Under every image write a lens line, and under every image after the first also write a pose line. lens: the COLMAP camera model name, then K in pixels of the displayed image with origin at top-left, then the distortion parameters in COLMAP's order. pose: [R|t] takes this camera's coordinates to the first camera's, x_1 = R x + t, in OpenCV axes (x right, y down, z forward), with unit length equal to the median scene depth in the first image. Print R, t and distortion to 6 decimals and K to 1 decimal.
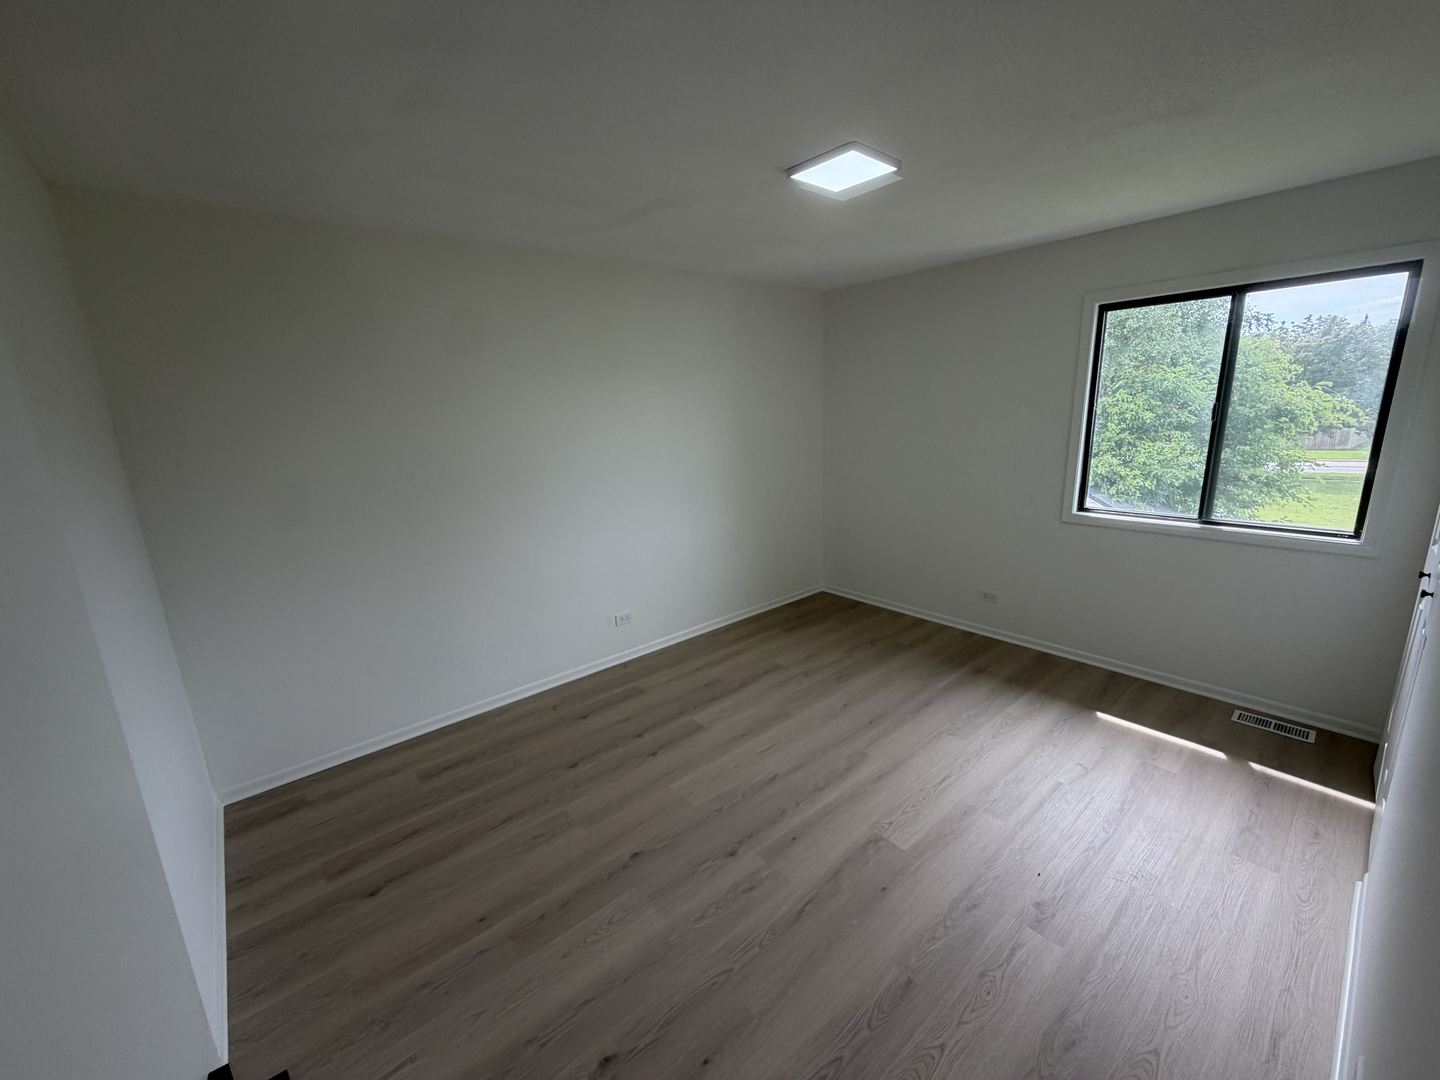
lens RADIAL K [[574.3, 0, 710.3], [0, 574.3, 541.3], [0, 0, 1]] dist [0.000708, 0.000046]
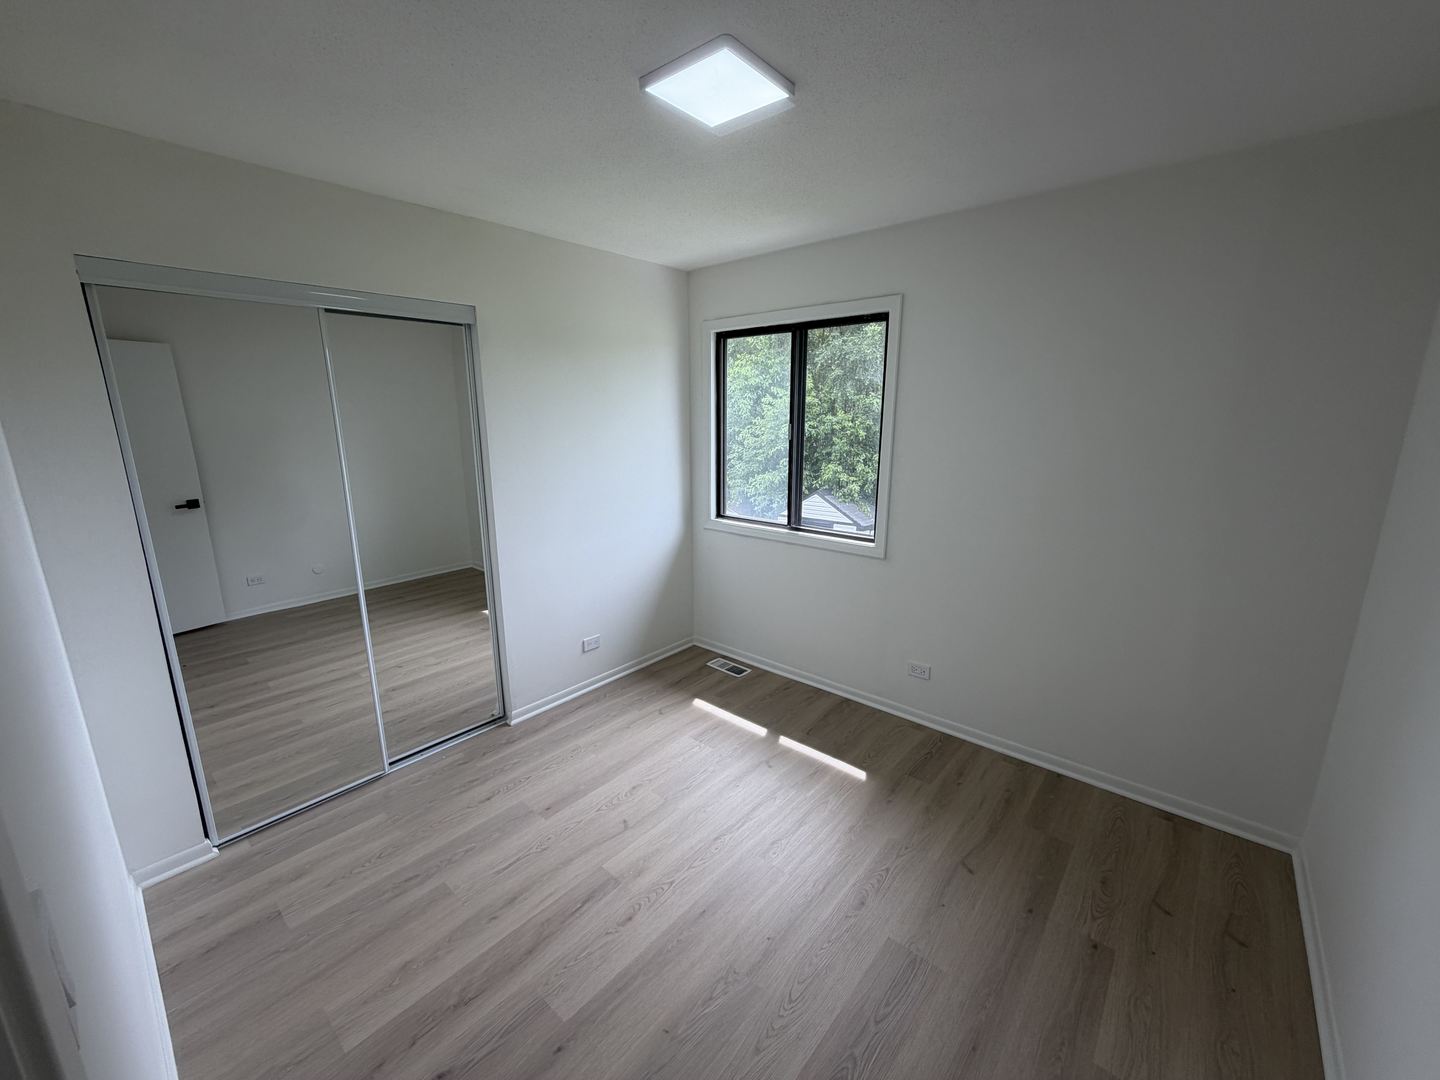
lens RADIAL K [[574.3, 0, 710.3], [0, 574.3, 541.3], [0, 0, 1]] dist [0.000708, 0.000046]
pose [[0.988585, -0.014565, 0.149959, 0.510813], [0.013766, 0.999885, 0.006366, -0.016424], [-0.150034, -0.004229, 0.988672, -0.103236]]
